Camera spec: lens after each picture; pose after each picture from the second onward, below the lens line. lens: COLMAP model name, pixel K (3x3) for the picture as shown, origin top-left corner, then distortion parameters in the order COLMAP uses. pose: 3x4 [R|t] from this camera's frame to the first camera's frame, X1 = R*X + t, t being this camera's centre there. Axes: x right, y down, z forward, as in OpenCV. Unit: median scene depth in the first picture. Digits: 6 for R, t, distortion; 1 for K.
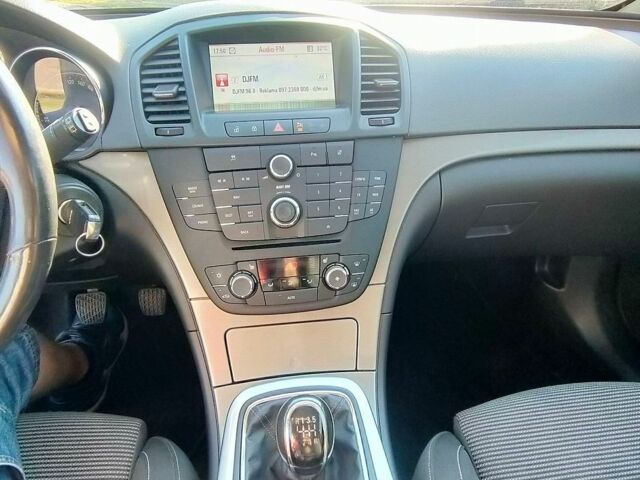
lens RADIAL K [[405.4, 0, 320.0], [0, 405.4, 240.0], [0, 0, 1]] dist [-0.007505, -0.000998]
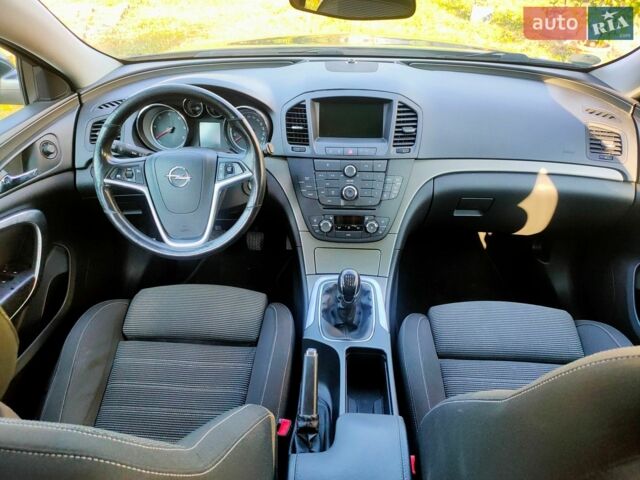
lens RADIAL K [[489.6, 0, 320.0], [0, 489.6, 240.0], [0, 0, 1]] dist [0.008750, -0.004960]
pose [[0.984318, 0.103309, -0.142985, 0.140577], [-0.095053, 0.993450, 0.063426, 0.024905], [0.148601, -0.048841, 0.987690, -1.441940]]
